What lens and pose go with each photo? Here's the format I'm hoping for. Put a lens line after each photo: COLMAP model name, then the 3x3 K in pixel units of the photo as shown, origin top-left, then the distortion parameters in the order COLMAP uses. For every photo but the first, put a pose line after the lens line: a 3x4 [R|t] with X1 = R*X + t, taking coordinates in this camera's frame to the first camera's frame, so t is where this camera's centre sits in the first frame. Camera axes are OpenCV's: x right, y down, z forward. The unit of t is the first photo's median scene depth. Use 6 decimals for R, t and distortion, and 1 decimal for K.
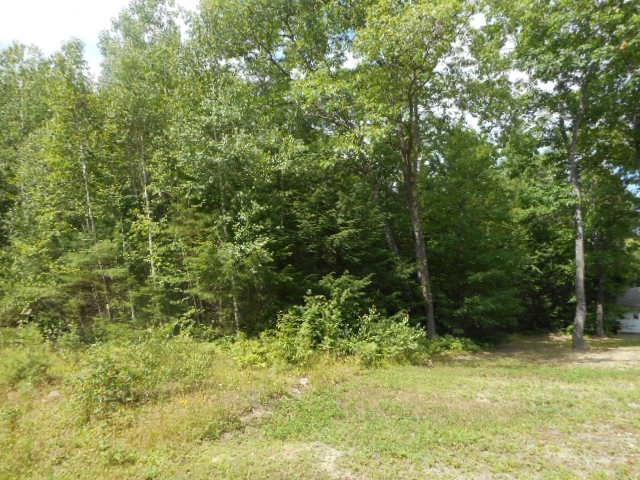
lens RADIAL K [[474.6, 0, 317.1], [0, 474.6, 241.4], [0, 0, 1]] dist [-0.002553, 0.005429]
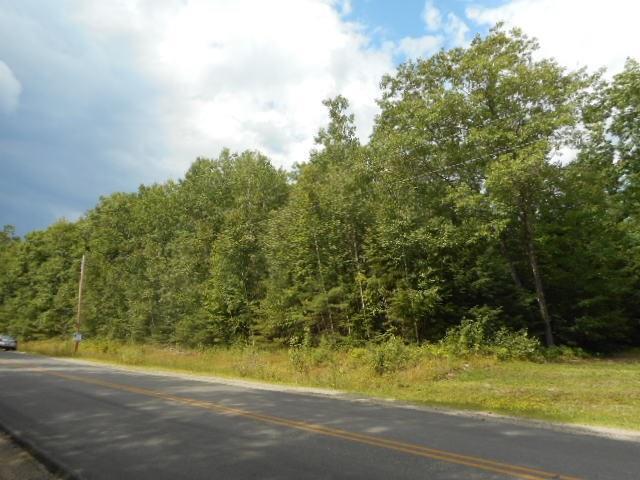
lens RADIAL K [[474.6, 0, 325.8], [0, 474.6, 240.7], [0, 0, 1]] dist [-0.002553, 0.005429]
pose [[0.969919, -0.046507, -0.238946, -0.073769], [0.038321, 0.998512, -0.038794, -0.118907], [0.240394, 0.028470, 0.970258, -0.764110]]
